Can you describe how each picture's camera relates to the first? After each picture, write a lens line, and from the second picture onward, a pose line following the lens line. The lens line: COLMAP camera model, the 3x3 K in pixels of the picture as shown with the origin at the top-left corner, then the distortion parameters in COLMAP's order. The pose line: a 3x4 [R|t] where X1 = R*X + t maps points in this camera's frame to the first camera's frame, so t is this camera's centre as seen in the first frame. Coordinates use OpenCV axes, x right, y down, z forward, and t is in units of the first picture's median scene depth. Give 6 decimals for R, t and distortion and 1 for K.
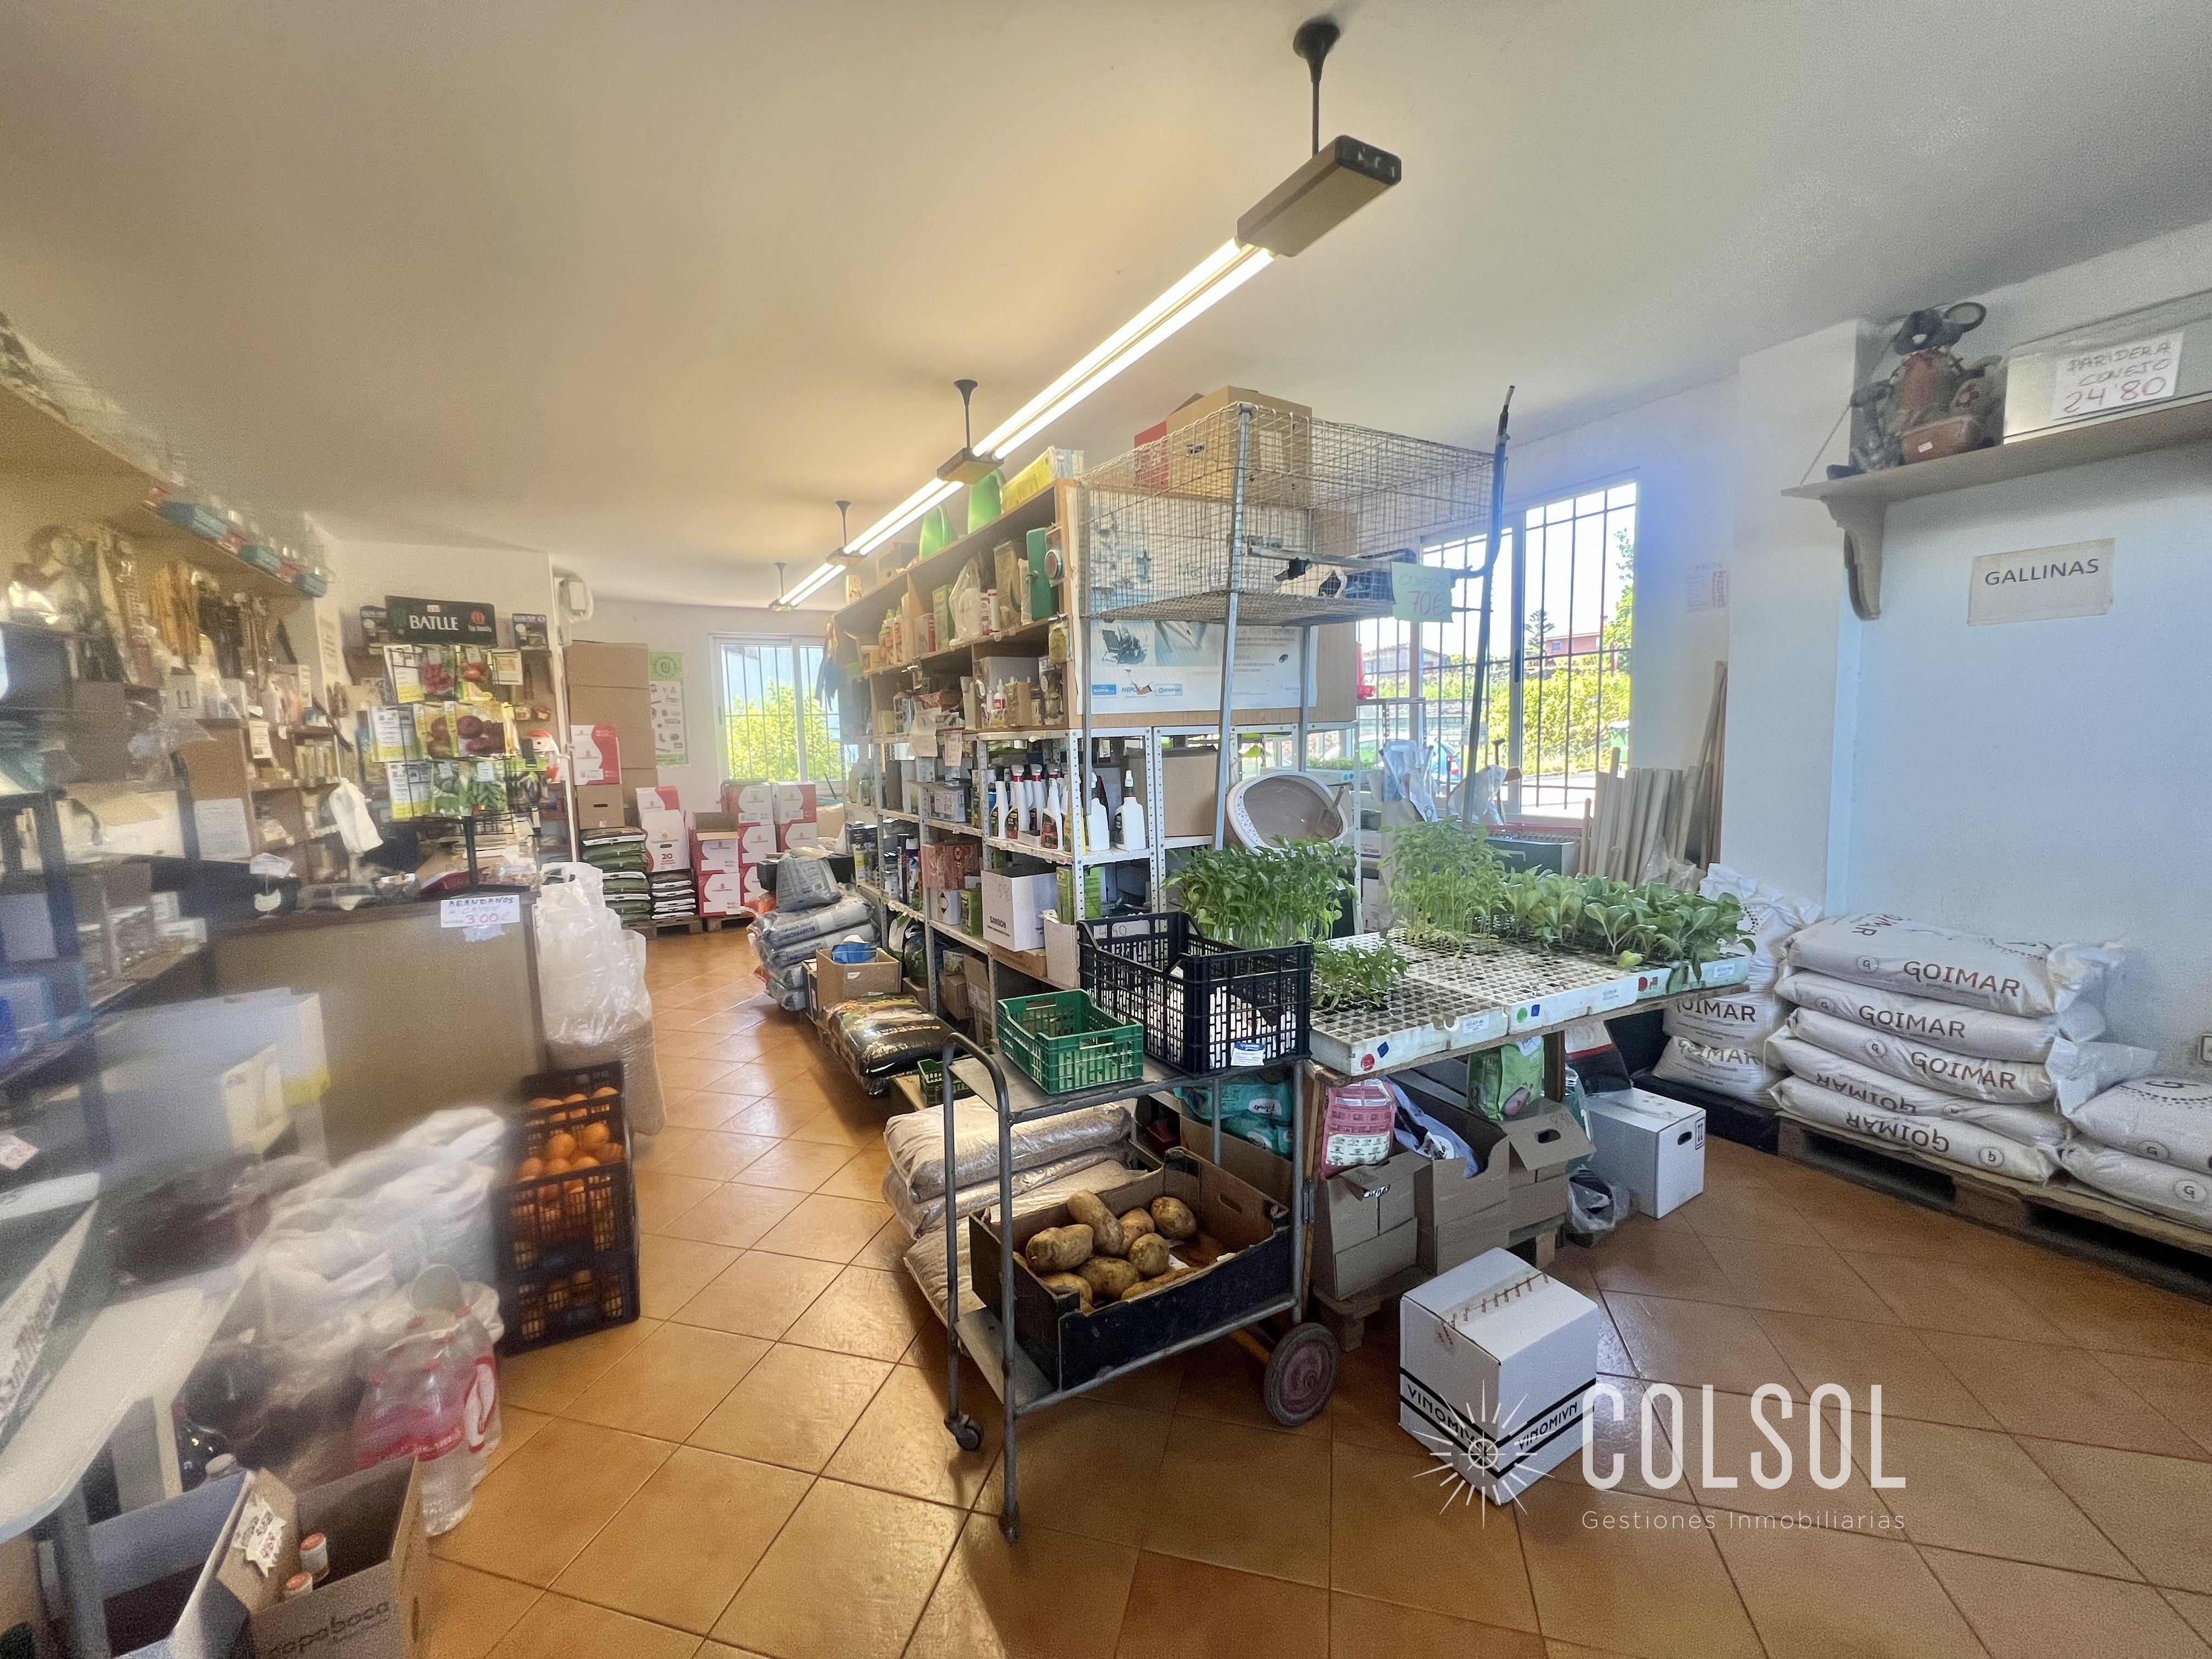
lens RADIAL K [[881.5, 0, 1091.8], [0, 881.5, 828.5], [0, 0, 1]] dist [-0.002658, -0.000428]
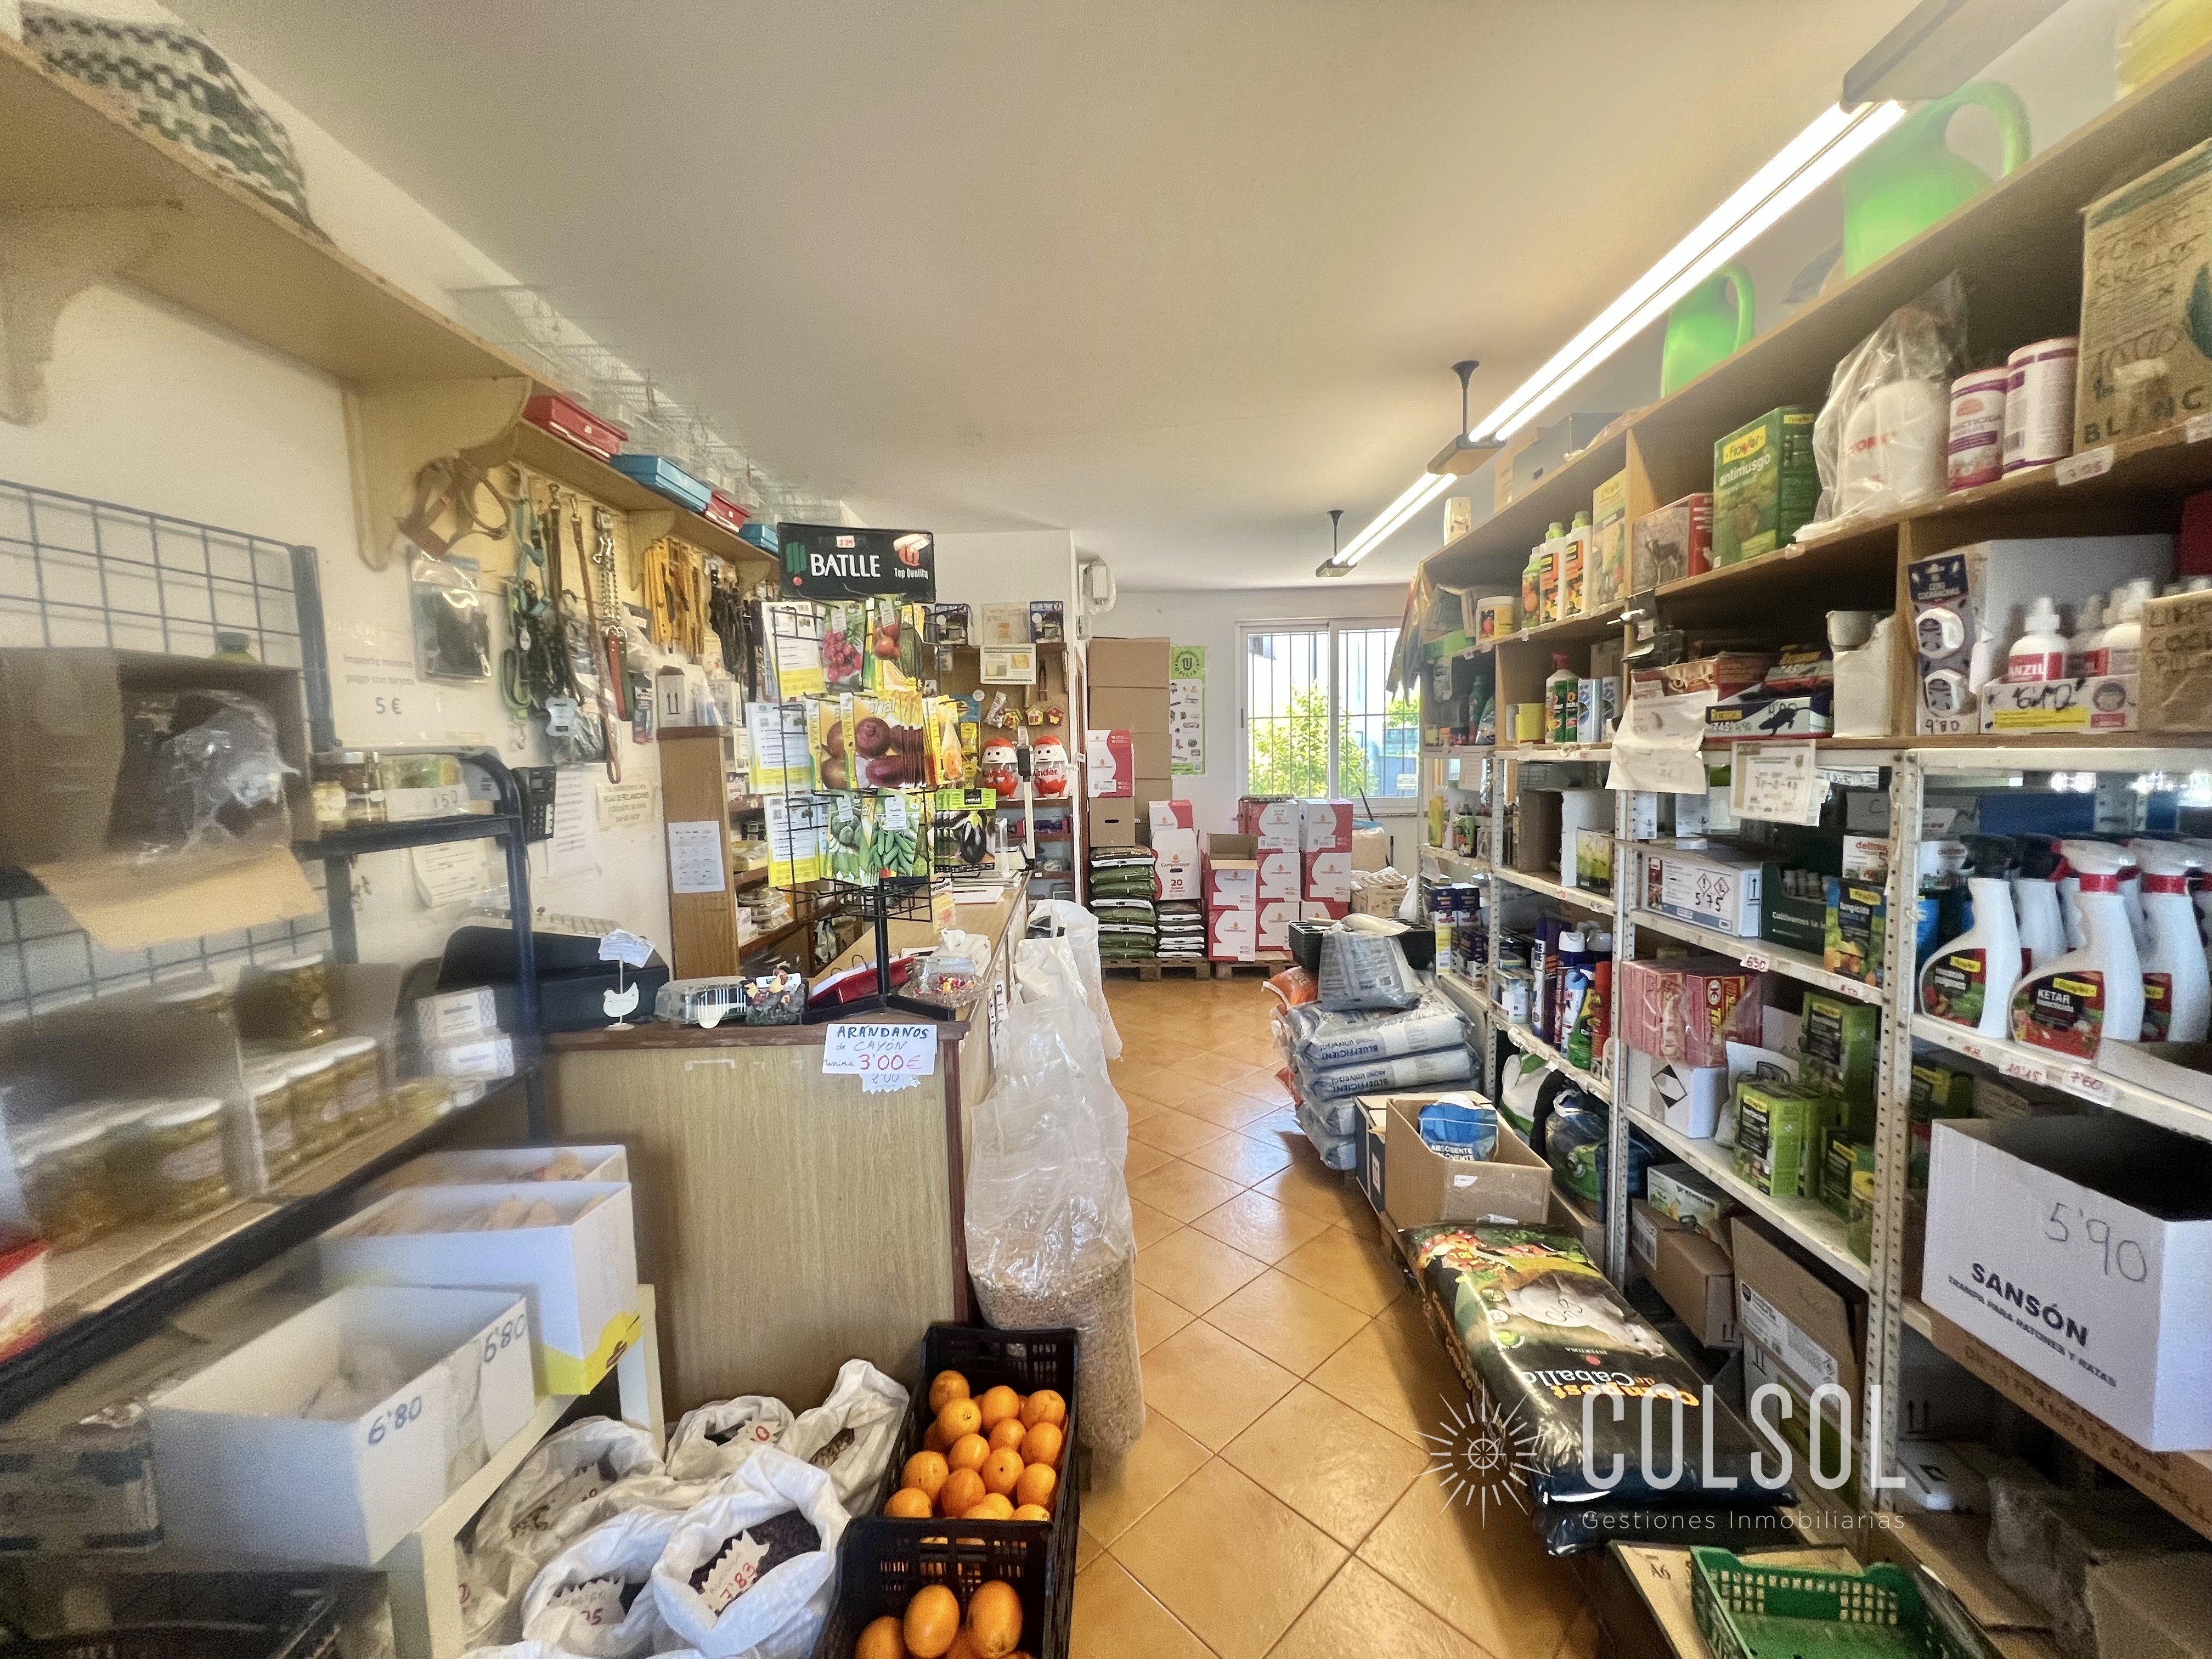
lens RADIAL K [[881.5, 0, 1090.4], [0, 881.5, 828.1], [0, 0, 1]] dist [-0.002658, -0.000428]
pose [[0.850688, 0.052522, -0.523041, -0.170574], [-0.054310, 0.998453, 0.011930, -0.042728], [0.522858, 0.018258, 0.852224, 0.354521]]
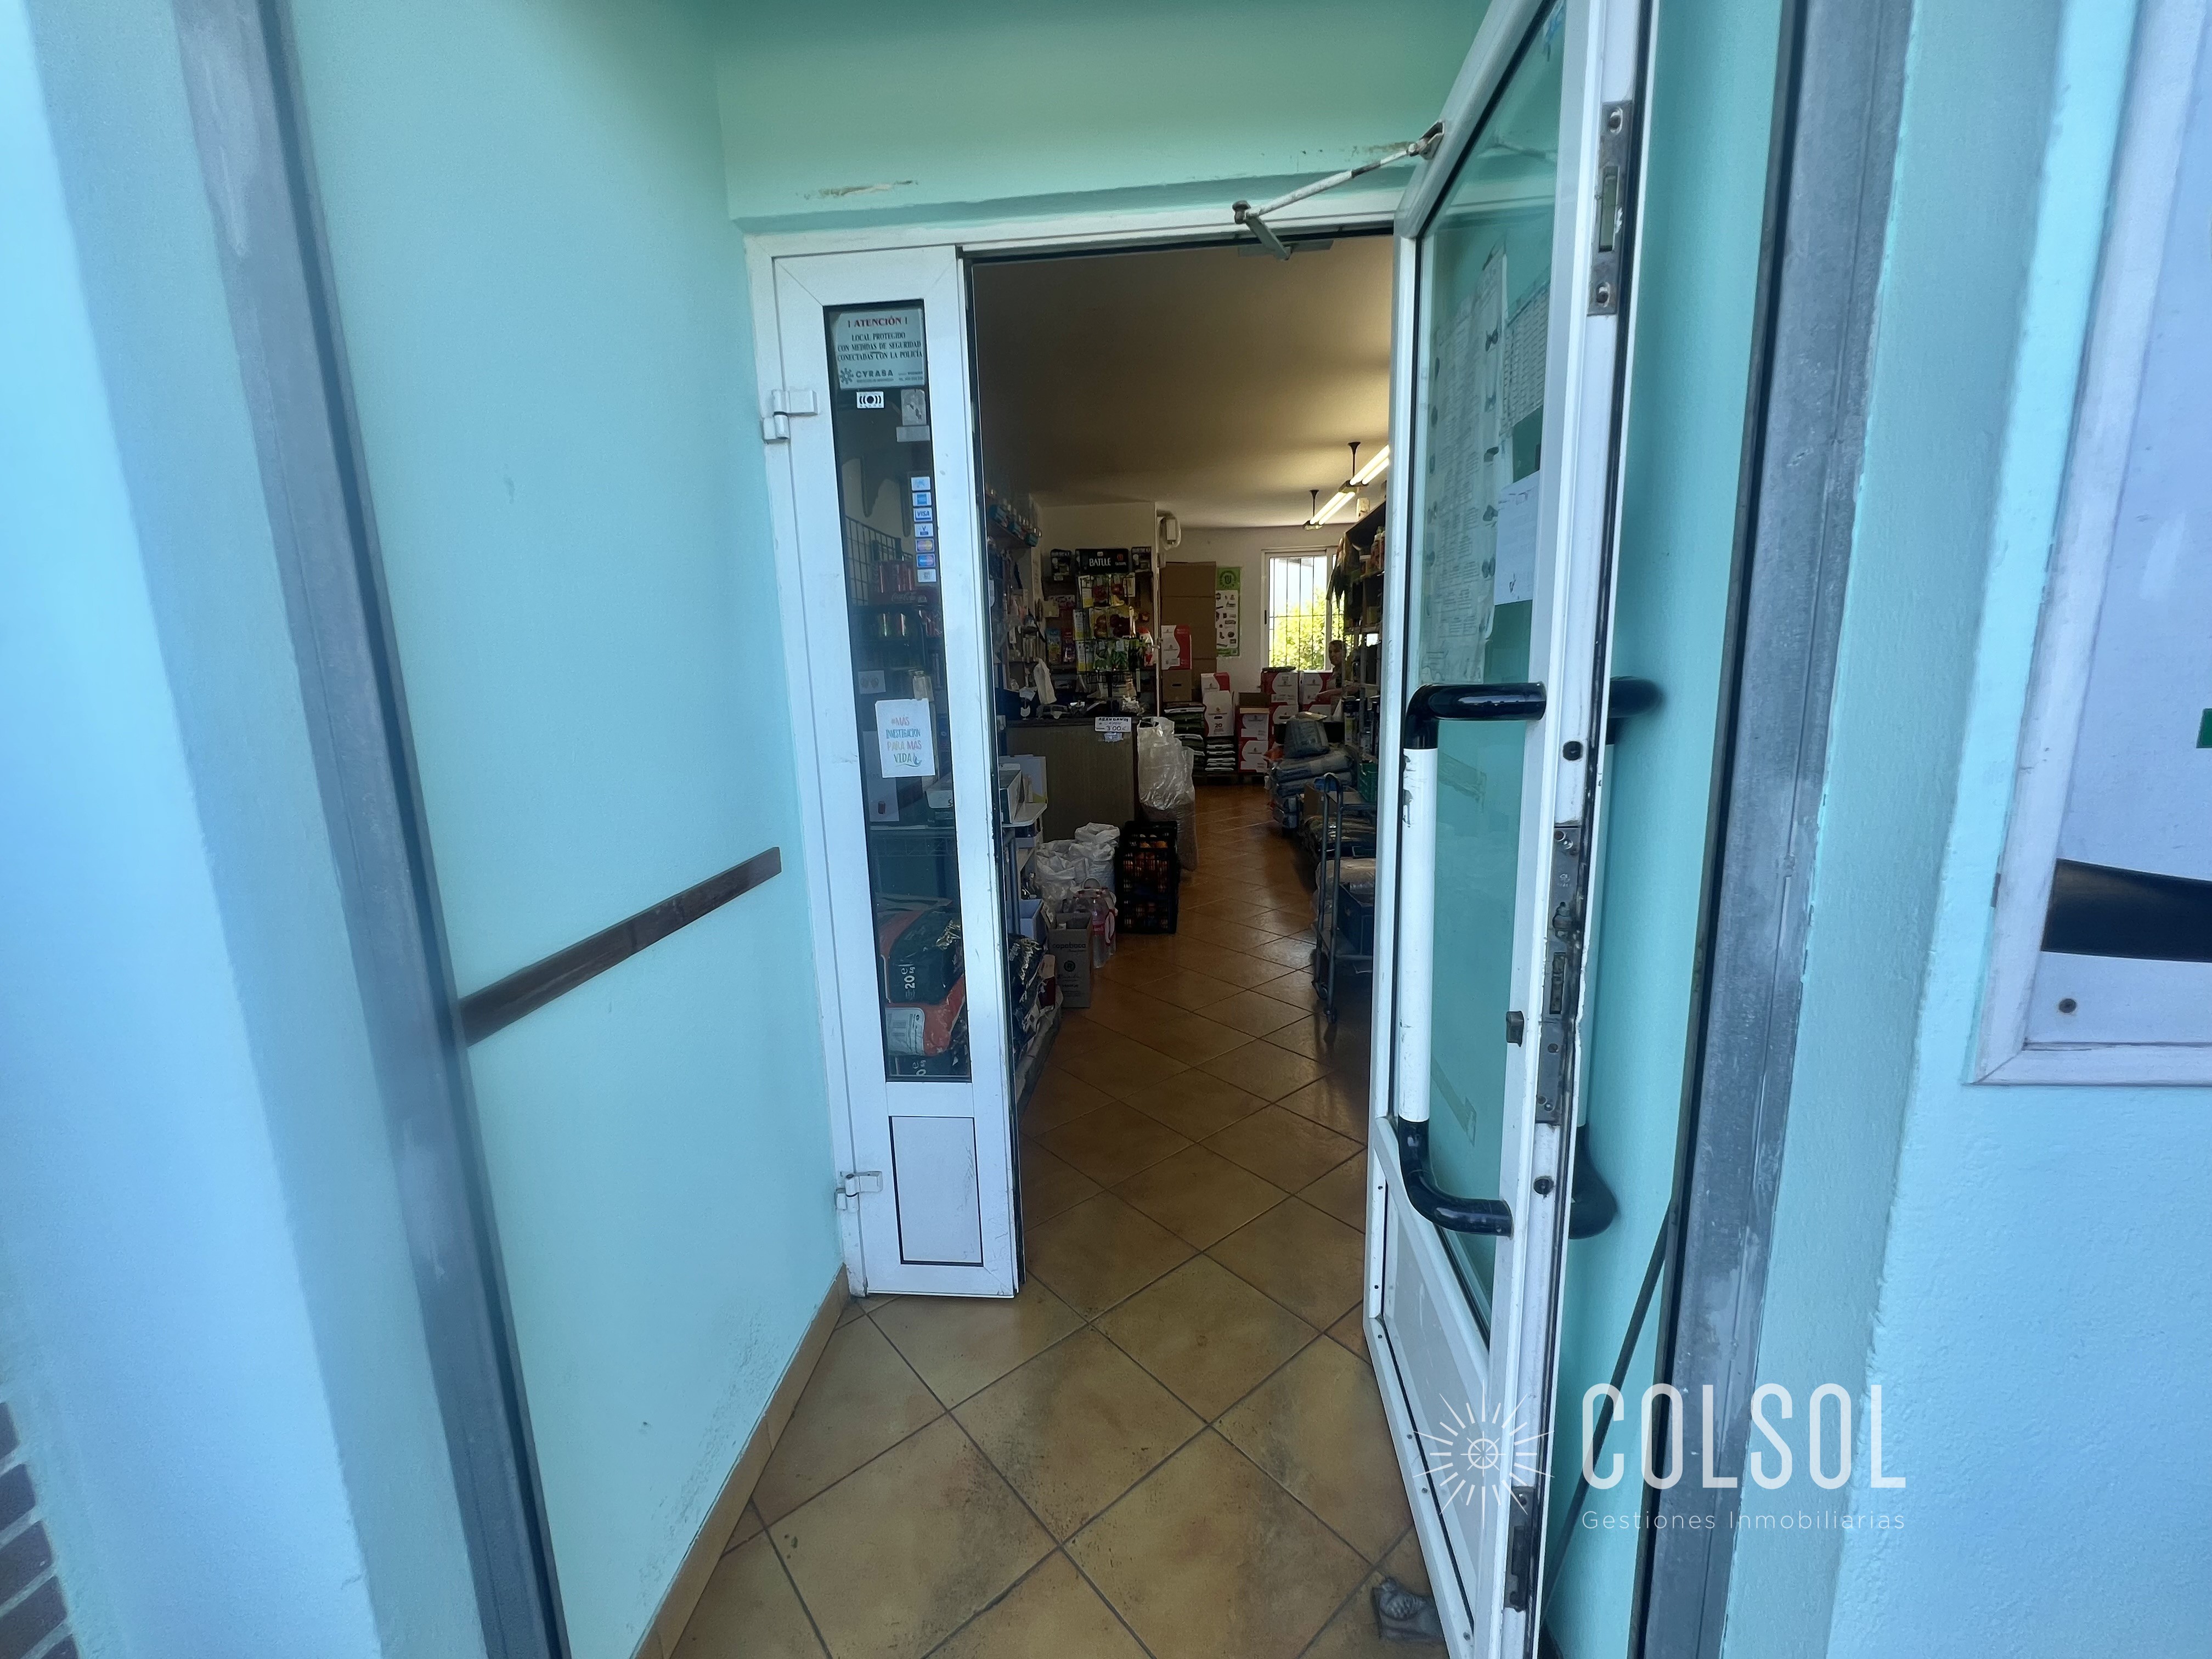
lens RADIAL K [[881.5, 0, 1094.5], [0, 881.5, 829.5], [0, 0, 1]] dist [-0.002658, -0.000428]
pose [[0.822852, 0.110016, -0.557505, 0.190534], [-0.050587, 0.991367, 0.120968, 0.056266], [0.566000, -0.071336, 0.821313, -0.324989]]
